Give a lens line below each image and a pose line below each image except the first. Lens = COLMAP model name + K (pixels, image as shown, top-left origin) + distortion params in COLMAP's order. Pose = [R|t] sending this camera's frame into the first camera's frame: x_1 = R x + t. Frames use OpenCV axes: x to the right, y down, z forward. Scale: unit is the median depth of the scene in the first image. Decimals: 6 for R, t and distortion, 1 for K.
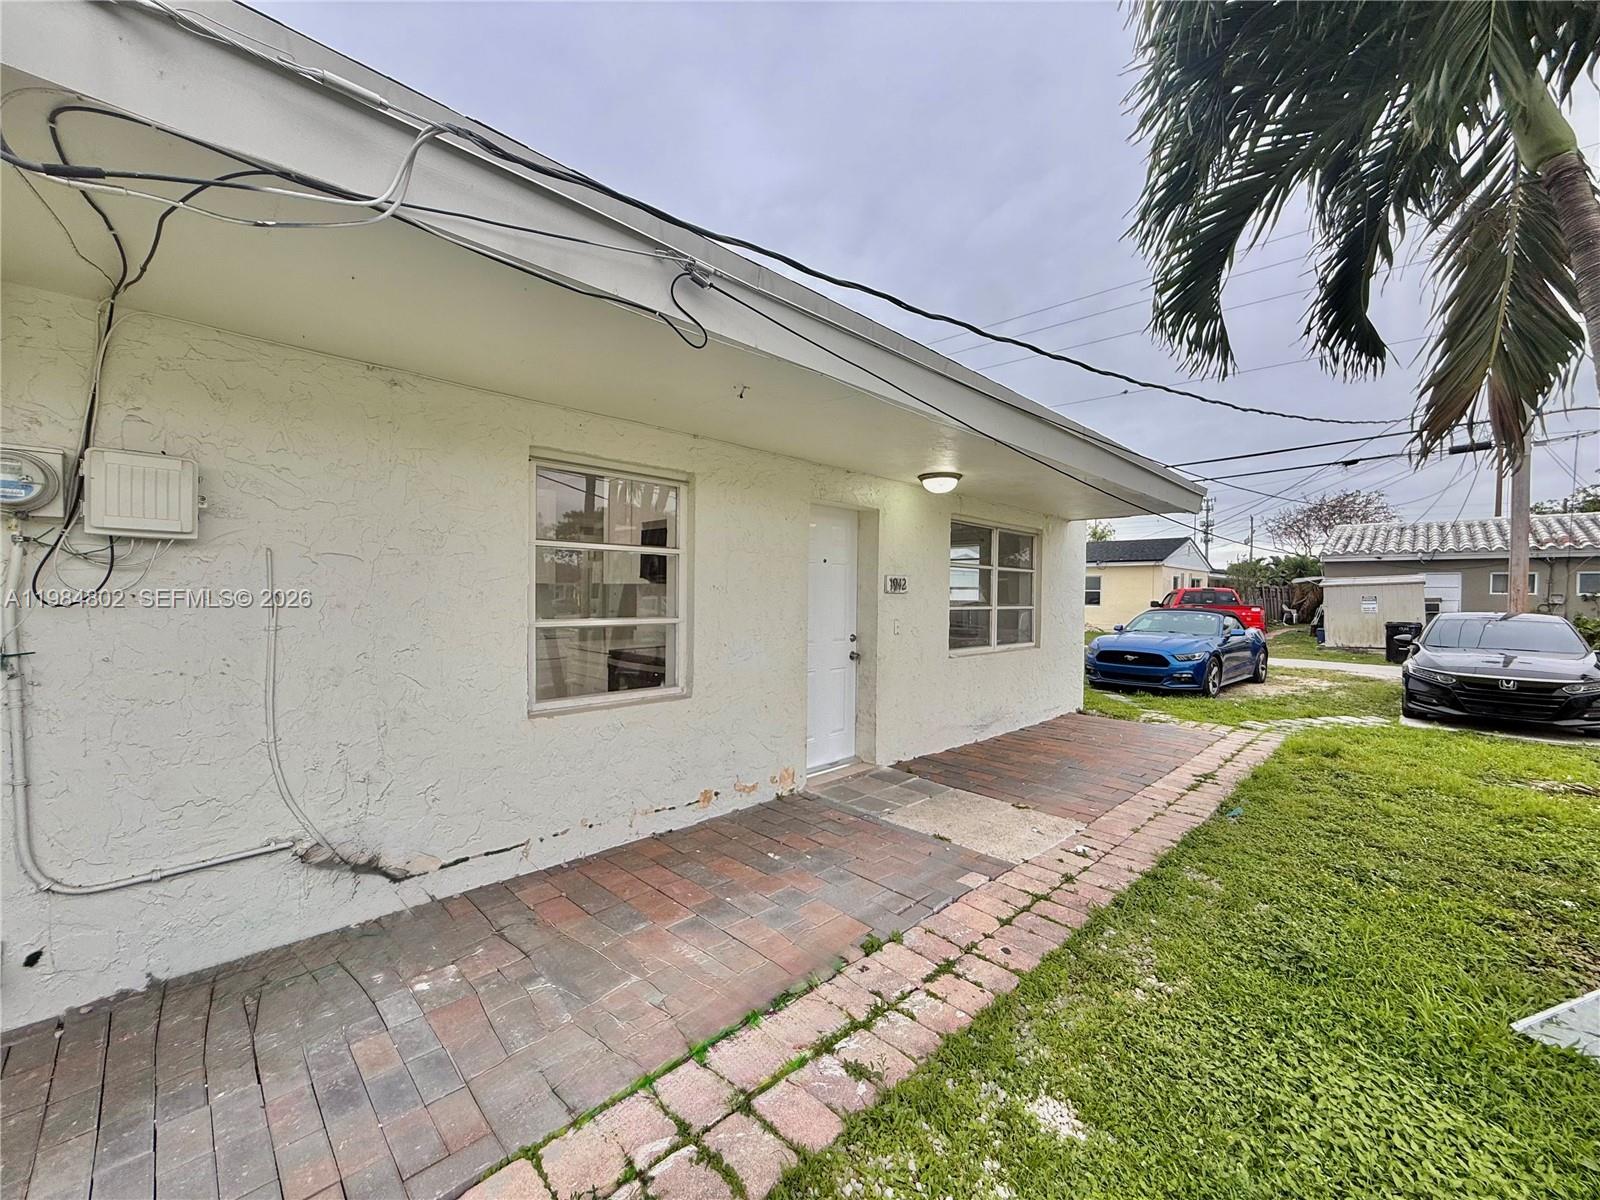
lens RADIAL K [[640.5, 0, 800.0], [0, 640.5, 600.0], [0, 0, 1]] dist [0.000766, -0.000225]
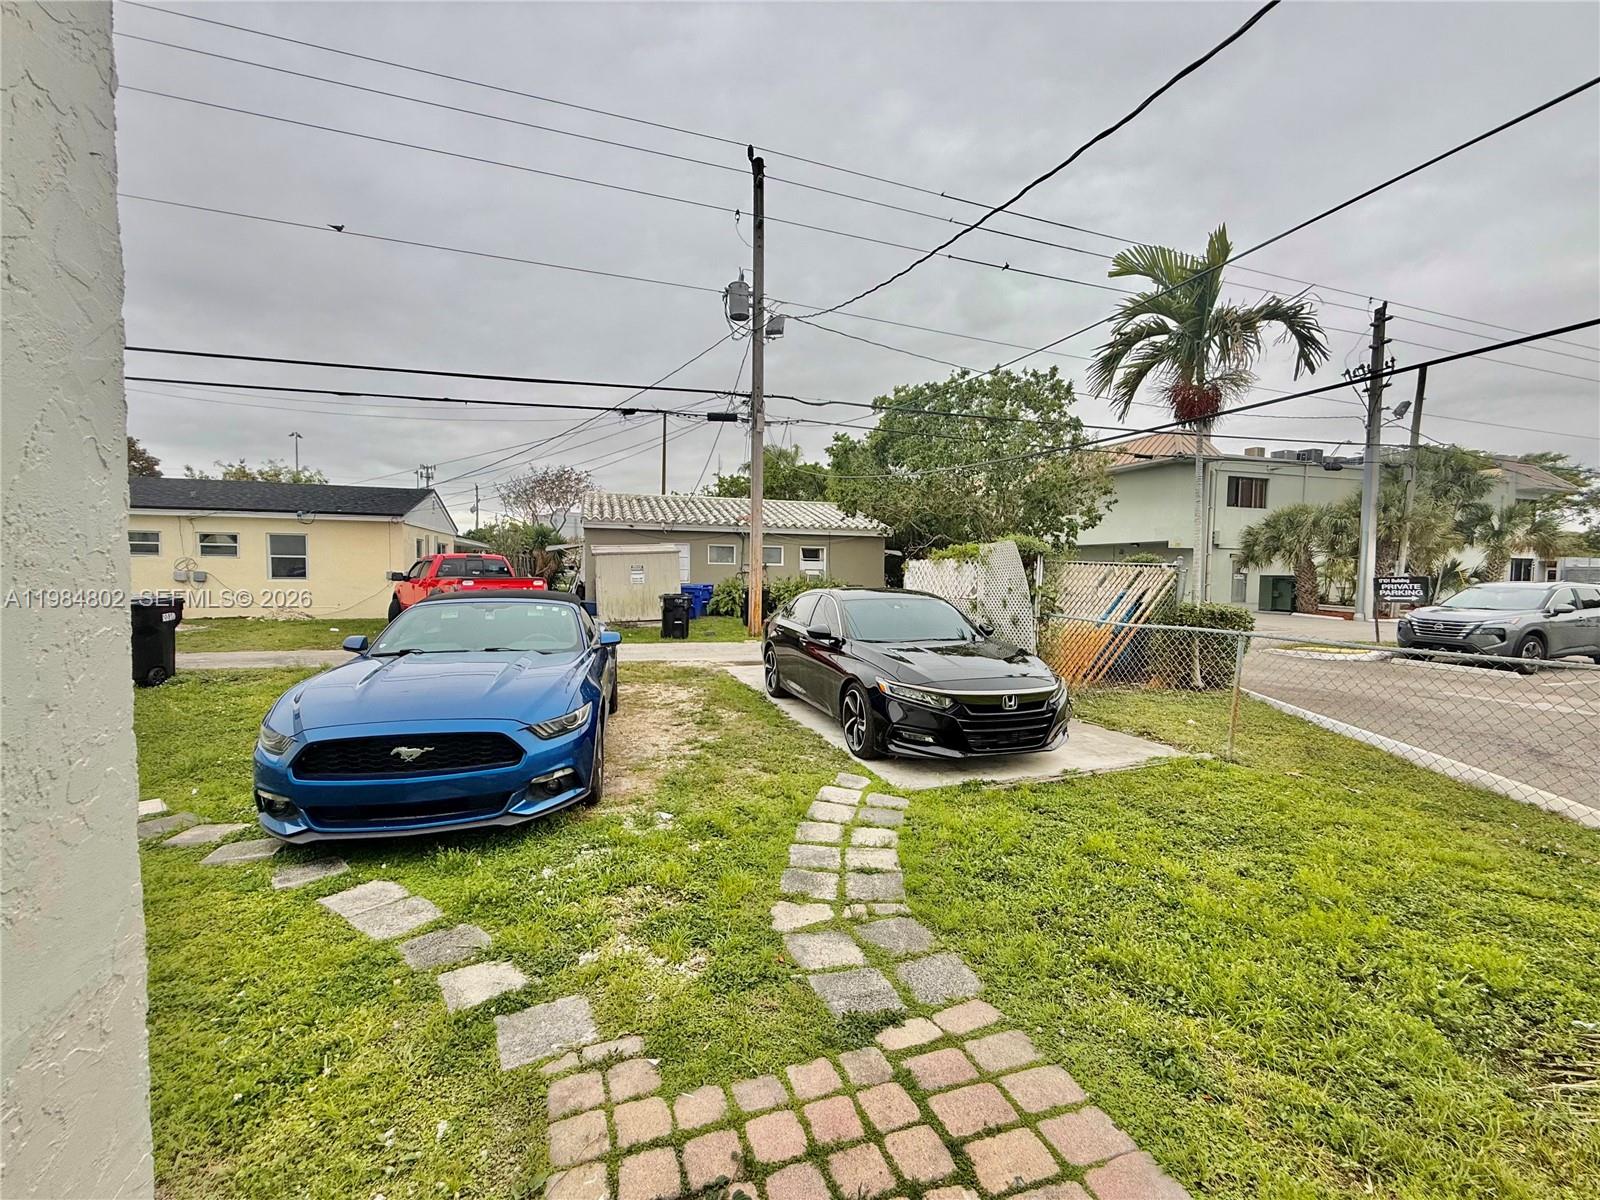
lens RADIAL K [[640.5, 0, 800.0], [0, 640.5, 600.0], [0, 0, 1]] dist [0.000766, -0.000225]
pose [[0.460044, -0.046178, 0.886694, 0.116702], [0.002099, 0.998700, 0.050922, -0.002176], [-0.887894, -0.021565, 0.459543, 0.245756]]
